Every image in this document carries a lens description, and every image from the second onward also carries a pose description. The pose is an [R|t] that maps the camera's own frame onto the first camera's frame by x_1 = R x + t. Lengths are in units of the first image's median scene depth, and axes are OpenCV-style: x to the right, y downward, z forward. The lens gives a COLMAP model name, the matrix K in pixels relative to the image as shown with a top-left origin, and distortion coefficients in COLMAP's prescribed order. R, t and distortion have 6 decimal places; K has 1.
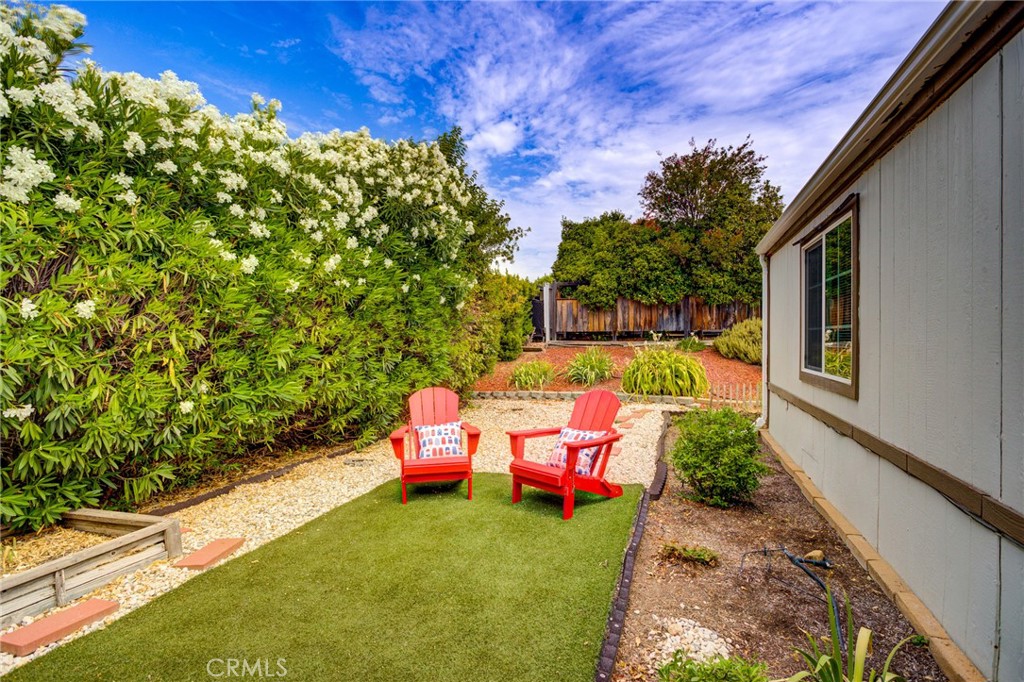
lens RADIAL K [[515.6, 0, 512.0], [0, 515.6, 341.0], [0, 0, 1]] dist [0.000112, 0.000037]
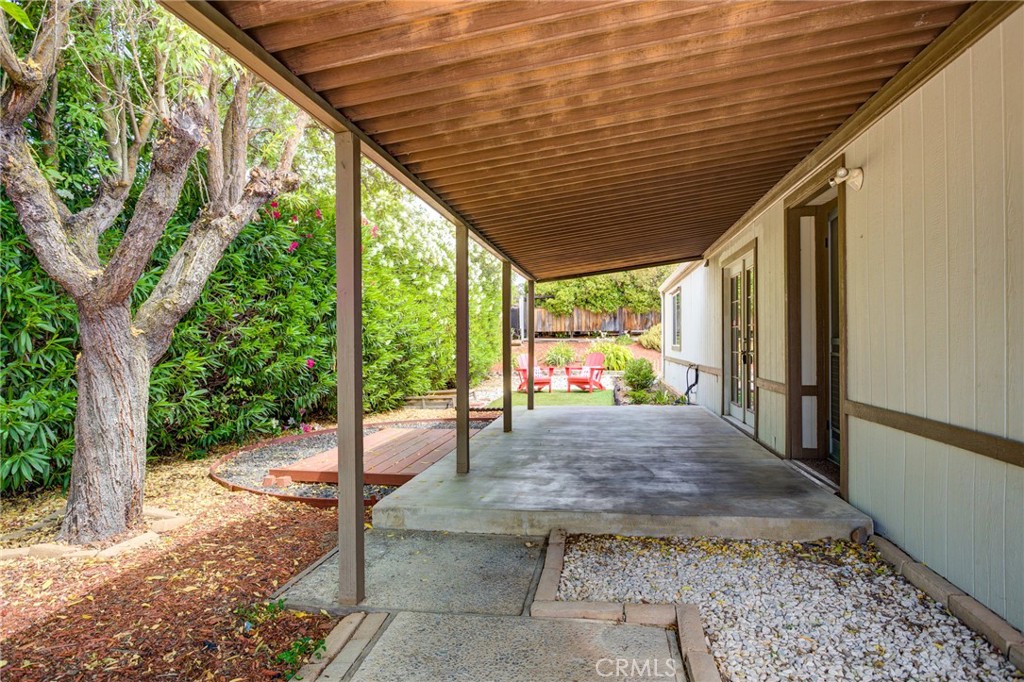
lens RADIAL K [[640.9, 0, 512.0], [0, 640.9, 341.0], [0, 0, 1]] dist [-0.000051, -0.000017]
pose [[0.984549, -0.001955, 0.175096, -0.282777], [0.003282, 0.999968, -0.007288, 0.020749], [-0.175076, 0.007750, 0.984524, -0.732112]]
